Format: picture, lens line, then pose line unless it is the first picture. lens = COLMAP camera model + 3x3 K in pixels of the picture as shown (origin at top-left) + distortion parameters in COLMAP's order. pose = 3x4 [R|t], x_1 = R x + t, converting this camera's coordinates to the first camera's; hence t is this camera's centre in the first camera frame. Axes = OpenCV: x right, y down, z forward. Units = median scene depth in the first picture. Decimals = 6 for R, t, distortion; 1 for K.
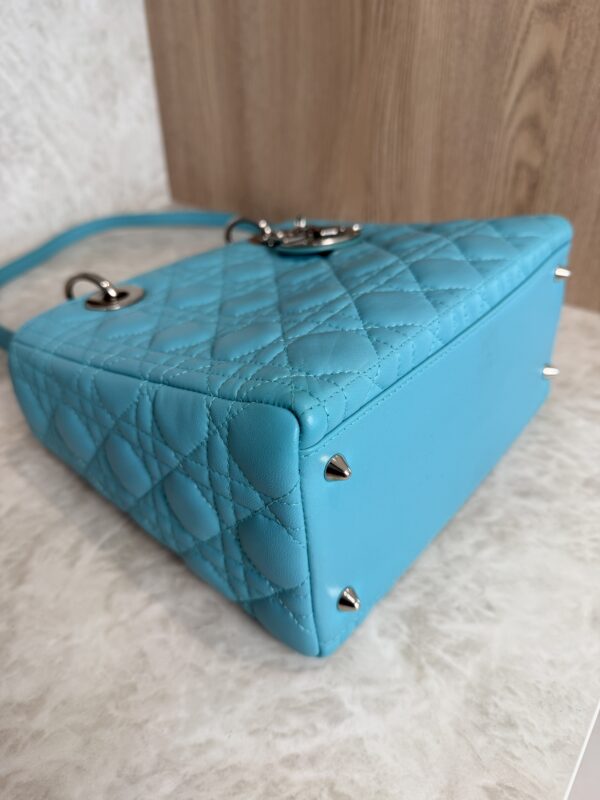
lens RADIAL K [[603.9, 0, 300.0], [0, 603.9, 400.0], [0, 0, 1]] dist [-0.060683, 0.026144]
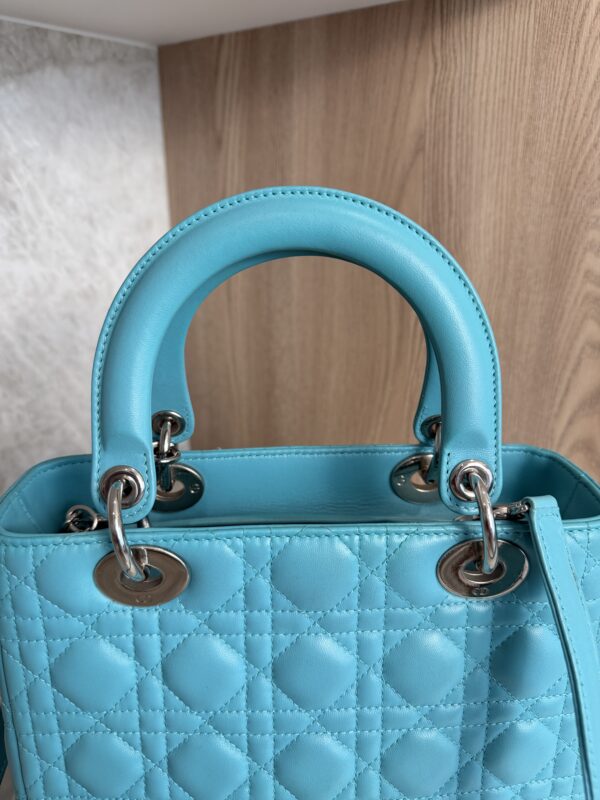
lens RADIAL K [[593.5, 0, 300.0], [0, 593.5, 400.0], [0, 0, 1]] dist [-0.032703, 0.007695]
pose [[0.999777, 0.005008, 0.020524, -0.166610], [0.000086, 0.970520, -0.241019, -0.558791], [-0.021126, 0.240967, 0.970303, 0.118535]]
